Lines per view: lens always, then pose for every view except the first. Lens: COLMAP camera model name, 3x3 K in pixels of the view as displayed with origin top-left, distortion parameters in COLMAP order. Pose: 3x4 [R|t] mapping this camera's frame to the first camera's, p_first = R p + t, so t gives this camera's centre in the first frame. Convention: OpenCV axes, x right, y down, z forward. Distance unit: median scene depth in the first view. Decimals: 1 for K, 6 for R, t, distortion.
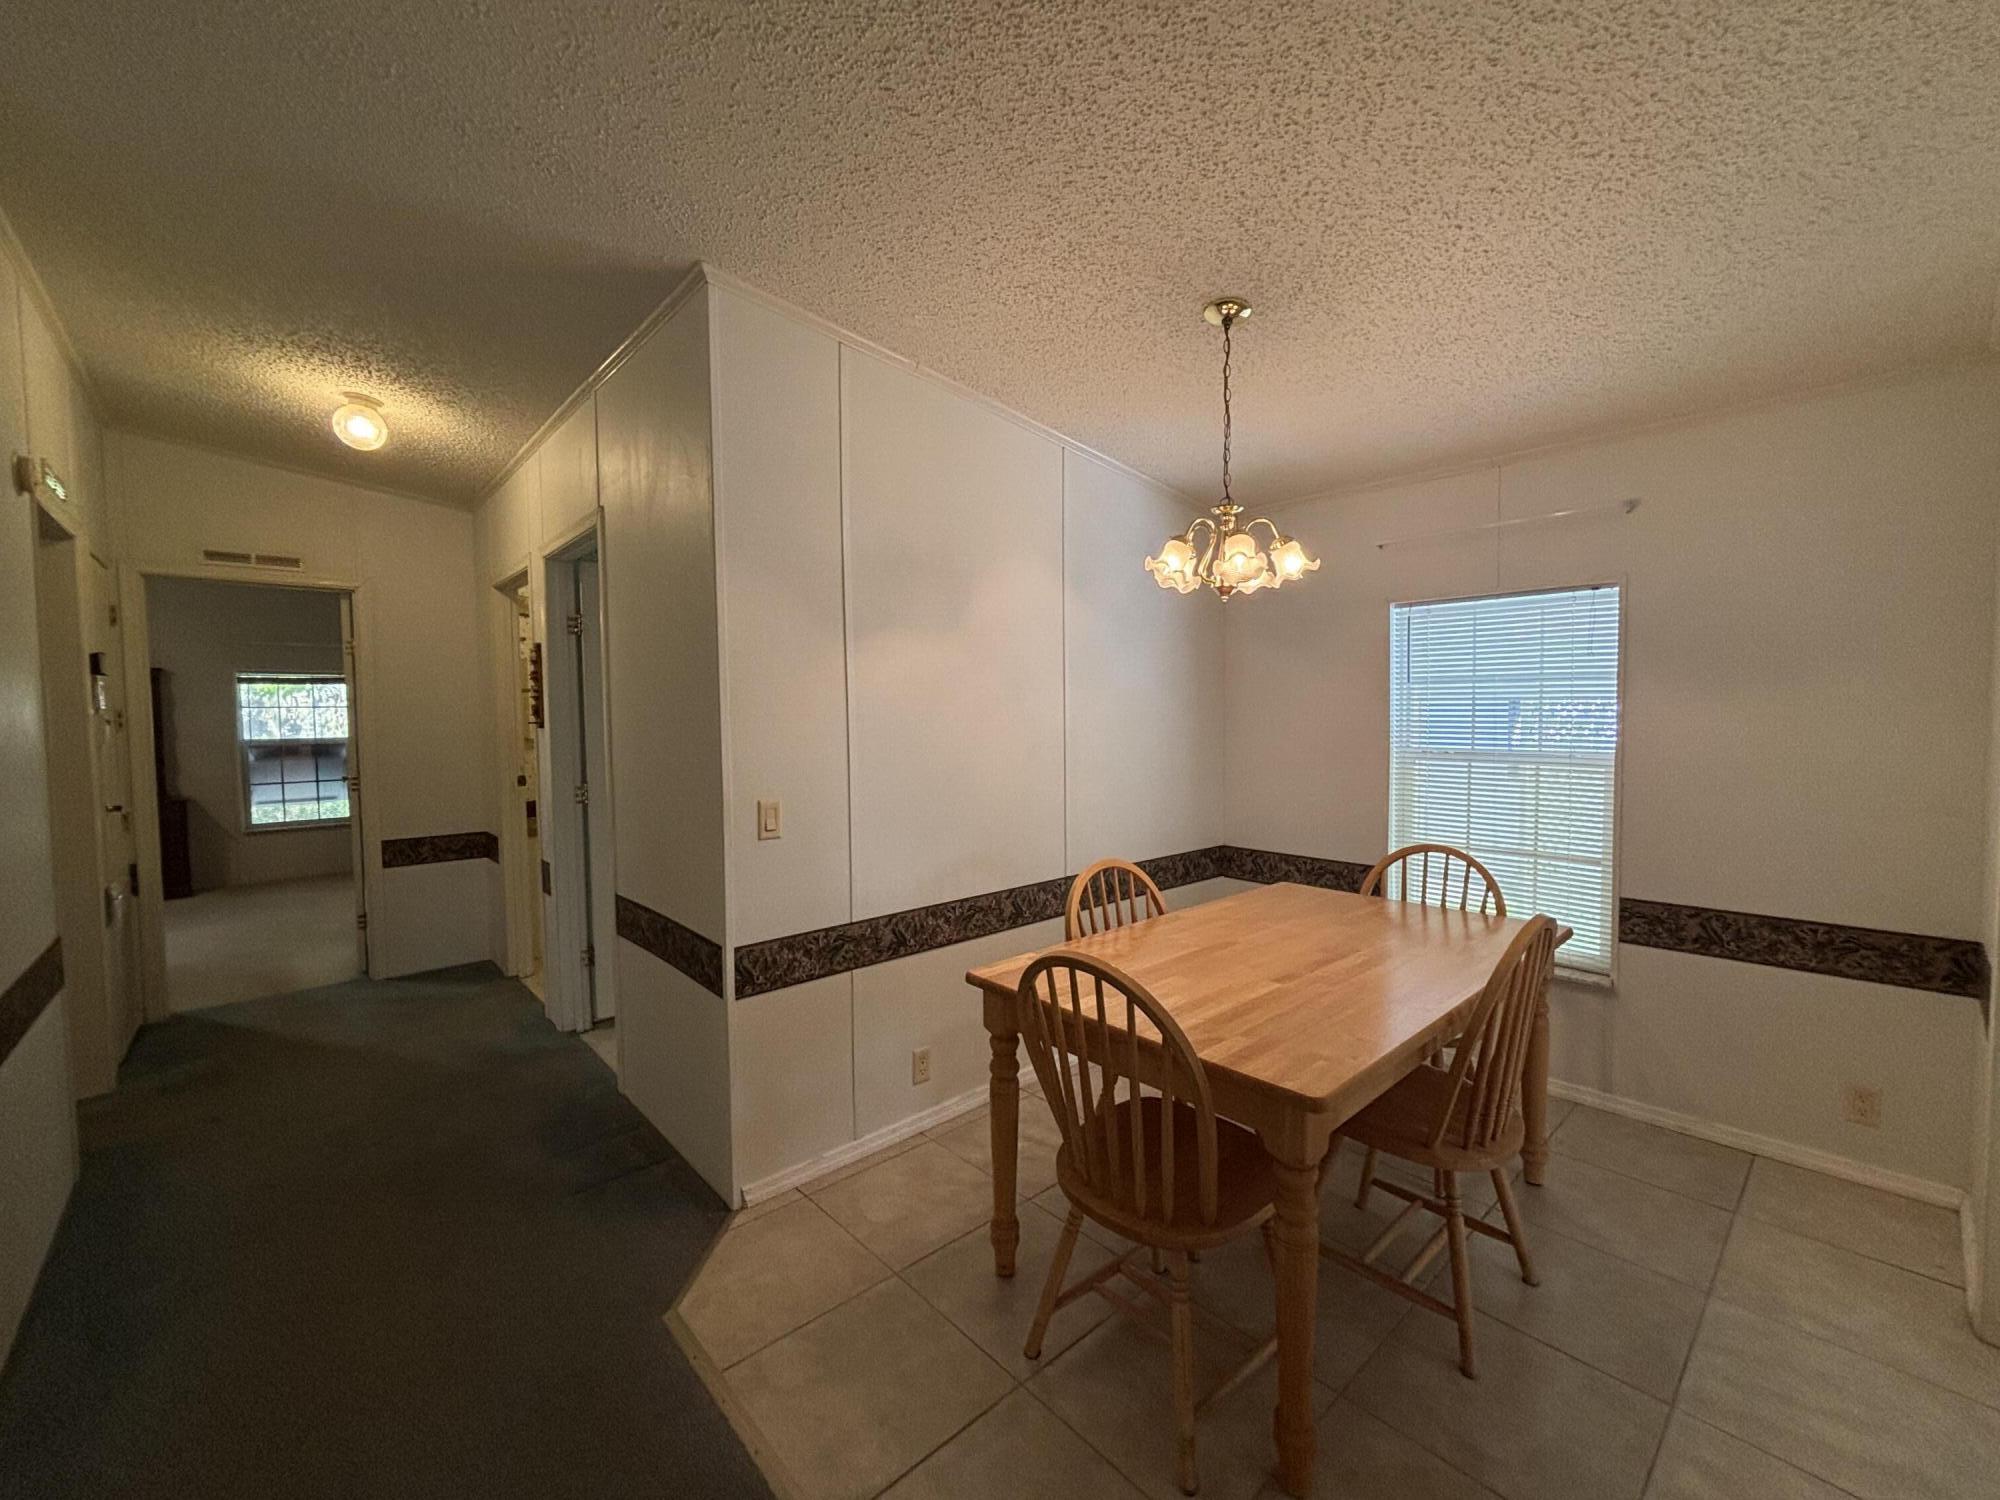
lens RADIAL K [[810.0, 0, 1000.0], [0, 810.0, 750.0], [0, 0, 1]] dist [0.002821, -0.000061]
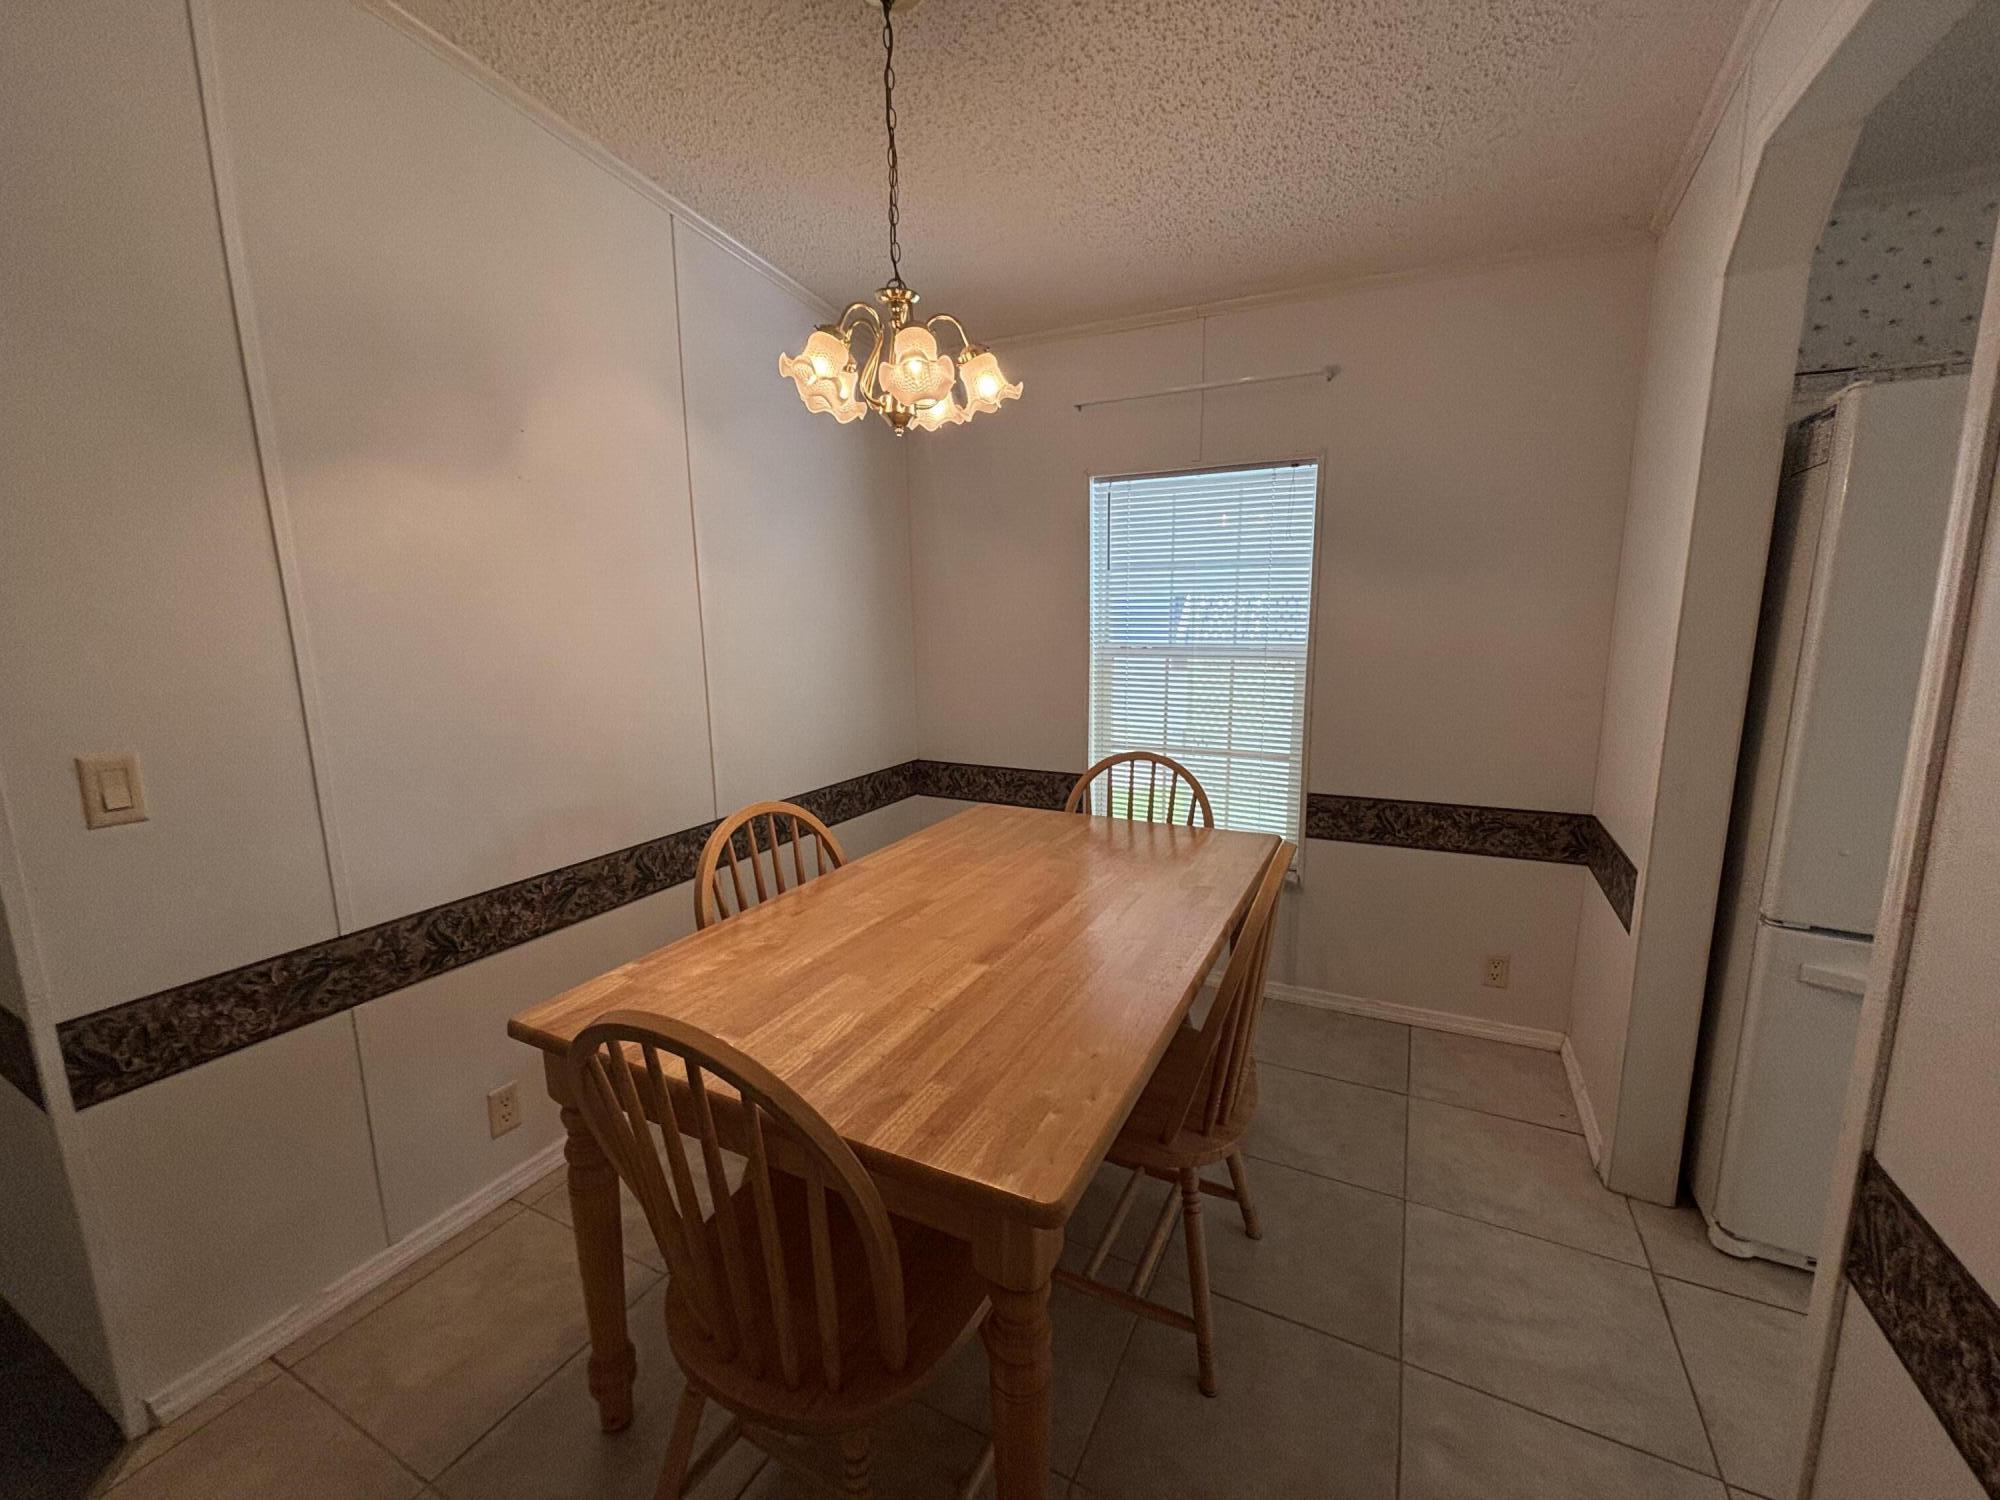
lens RADIAL K [[810.0, 0, 1000.0], [0, 810.0, 750.0], [0, 0, 1]] dist [0.002821, -0.000061]
pose [[0.933706, -0.062431, 0.352556, 0.088077], [0.020317, 0.992332, 0.121916, 0.003509], [-0.357464, -0.106671, 0.927815, 0.267530]]
